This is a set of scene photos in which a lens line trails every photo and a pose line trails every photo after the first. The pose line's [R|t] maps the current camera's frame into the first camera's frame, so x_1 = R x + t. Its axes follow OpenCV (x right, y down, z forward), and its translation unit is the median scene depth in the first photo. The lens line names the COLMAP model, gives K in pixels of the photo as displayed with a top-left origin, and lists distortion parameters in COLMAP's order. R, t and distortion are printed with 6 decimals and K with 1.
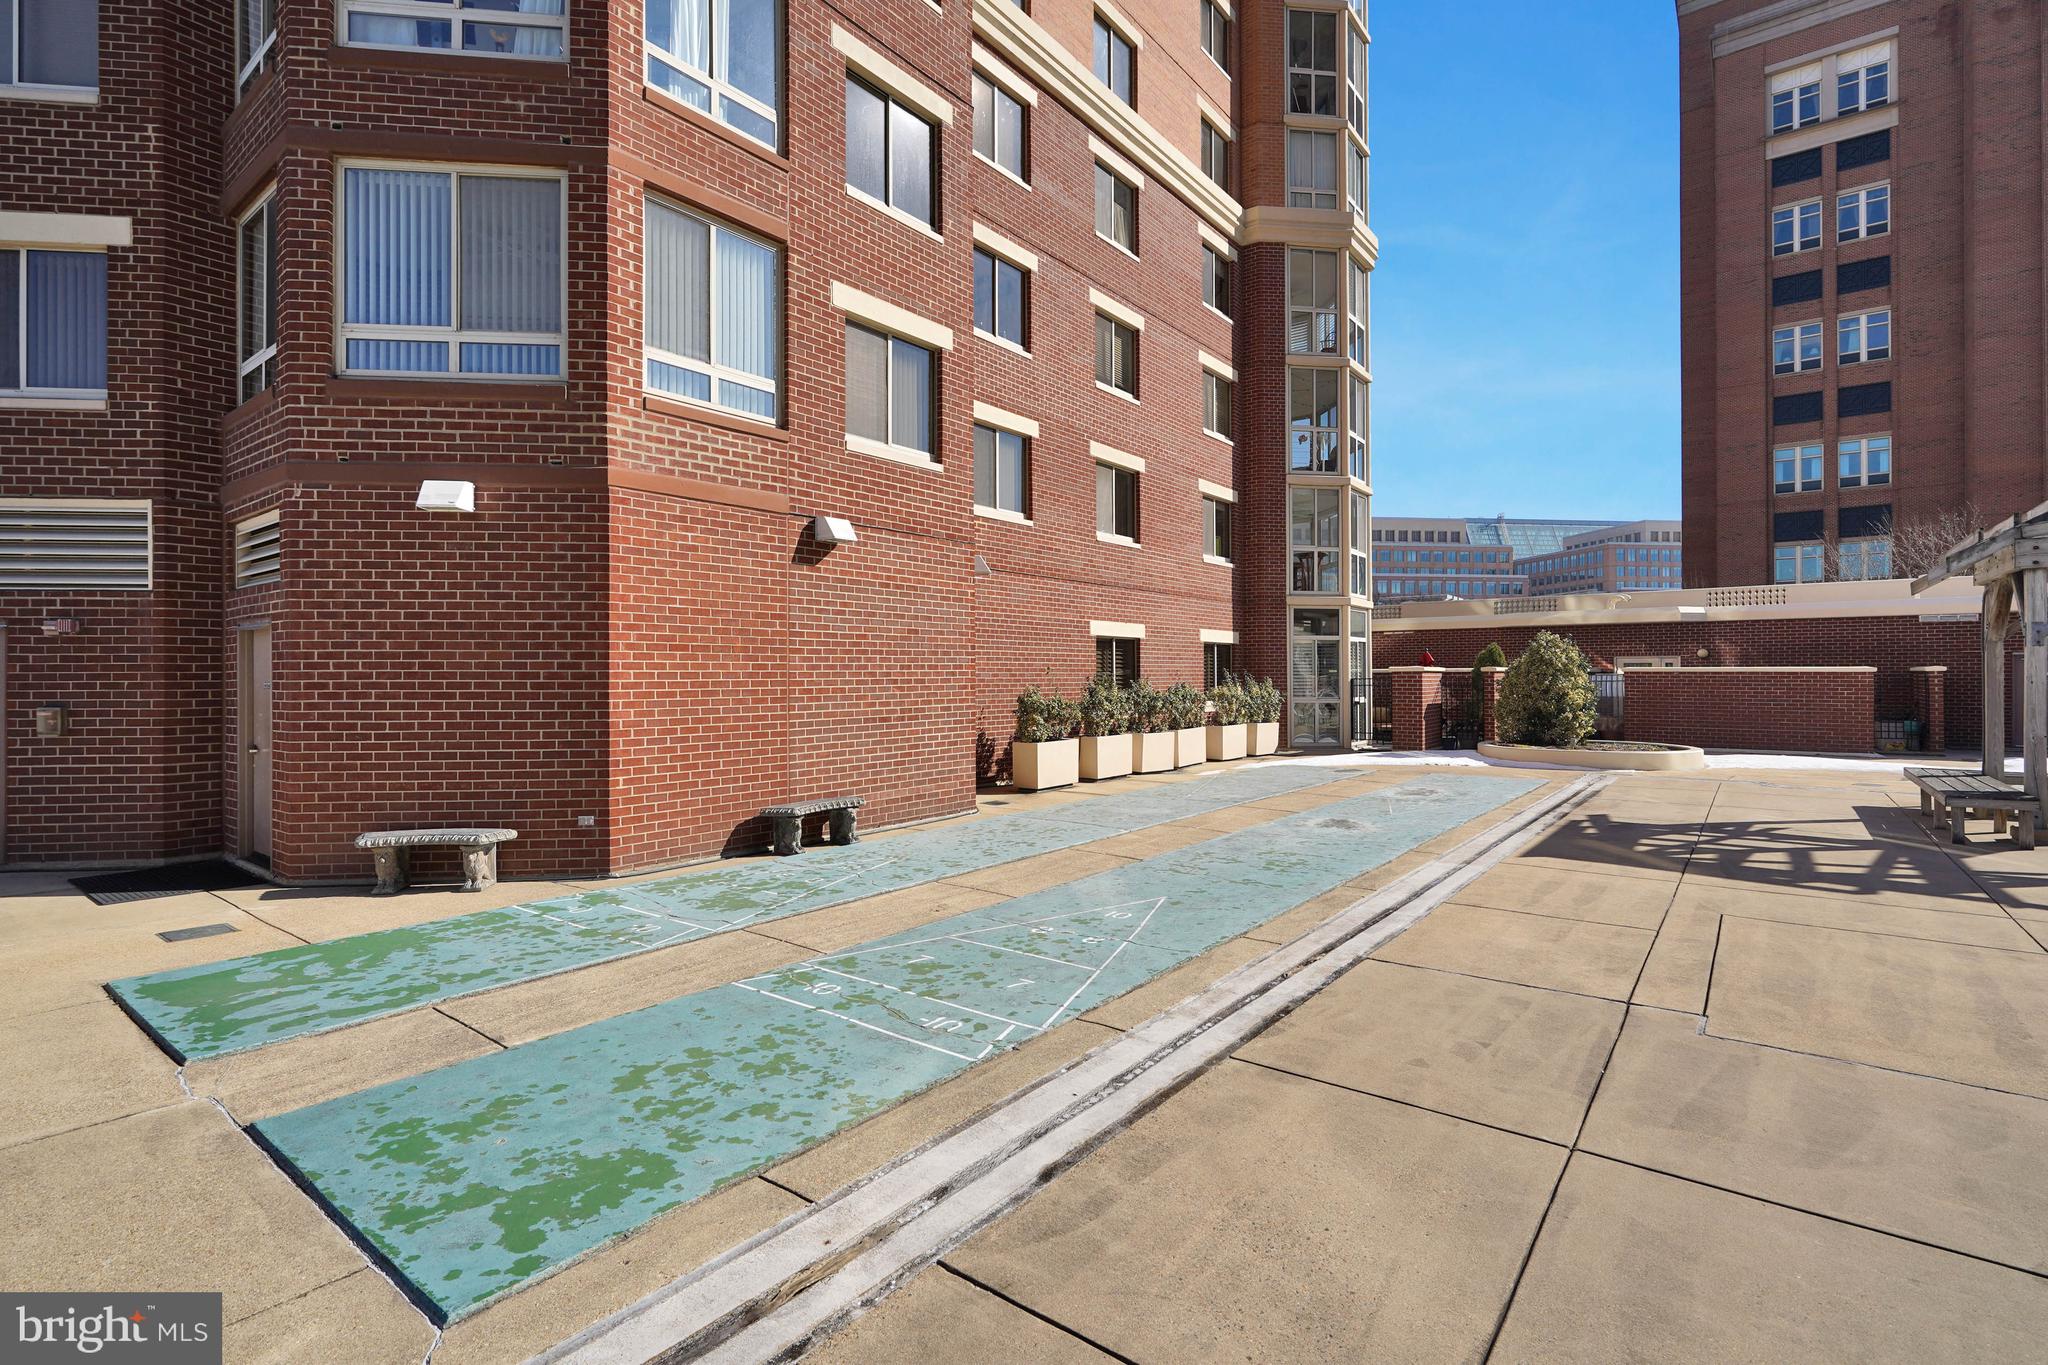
lens RADIAL K [[930.9, 0, 1020.5], [0, 930.9, 675.9], [0, 0, 1]] dist [0.000842, 0.000325]
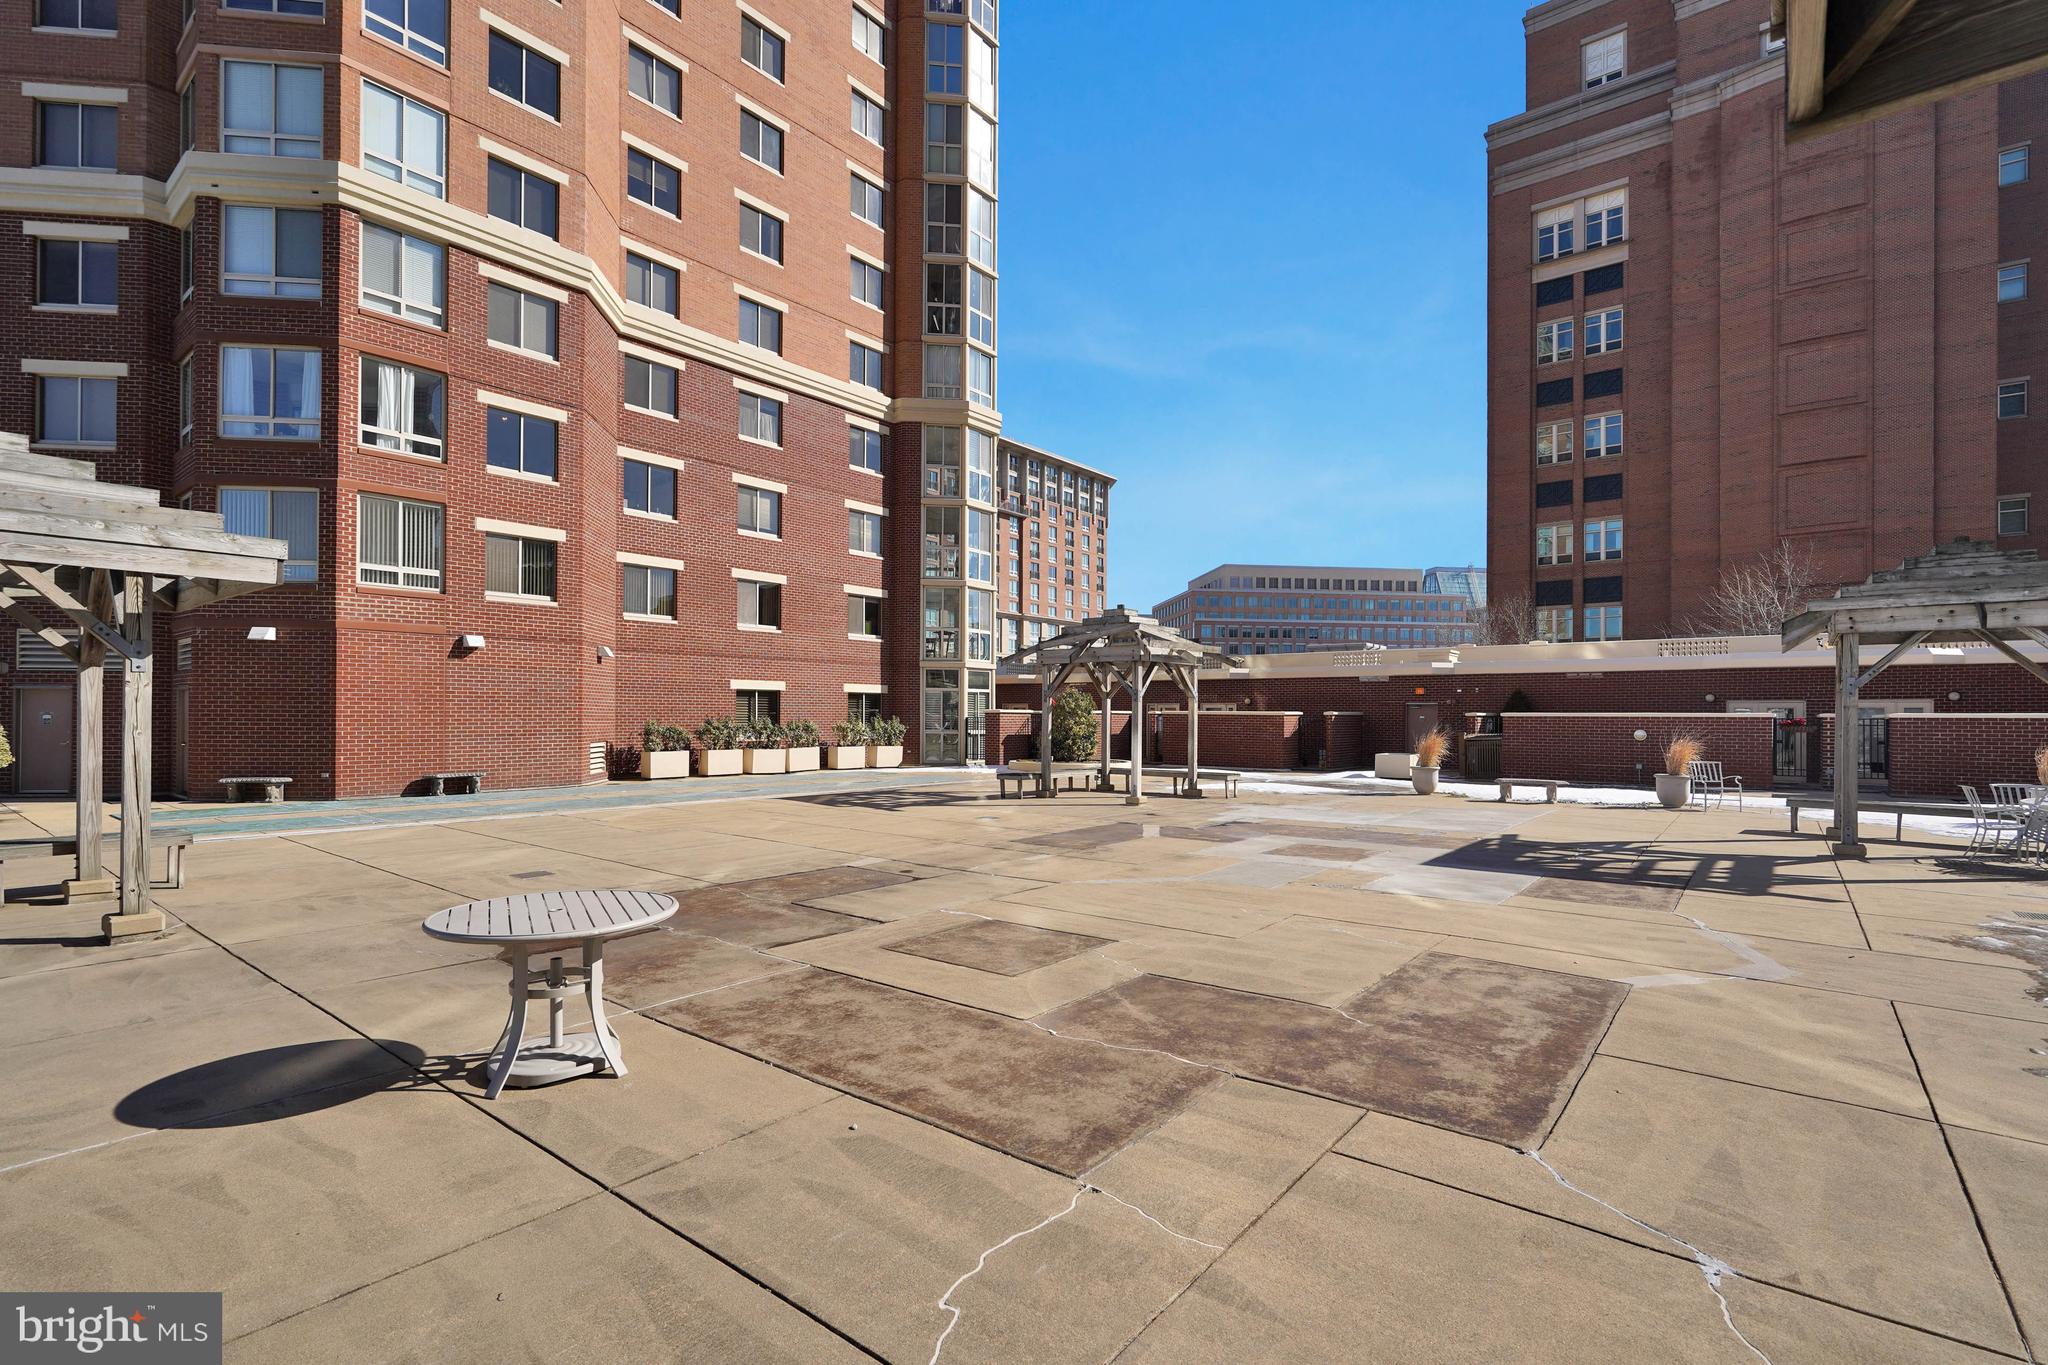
lens RADIAL K [[919.5, 0, 1035.5], [0, 919.5, 717.9], [0, 0, 1]] dist [-0.003177, -0.000160]
pose [[0.999974, 0.006777, -0.002408, 0.463896], [-0.006770, 0.999973, 0.002680, -0.001002], [0.002426, -0.002664, 0.999994, -0.451349]]
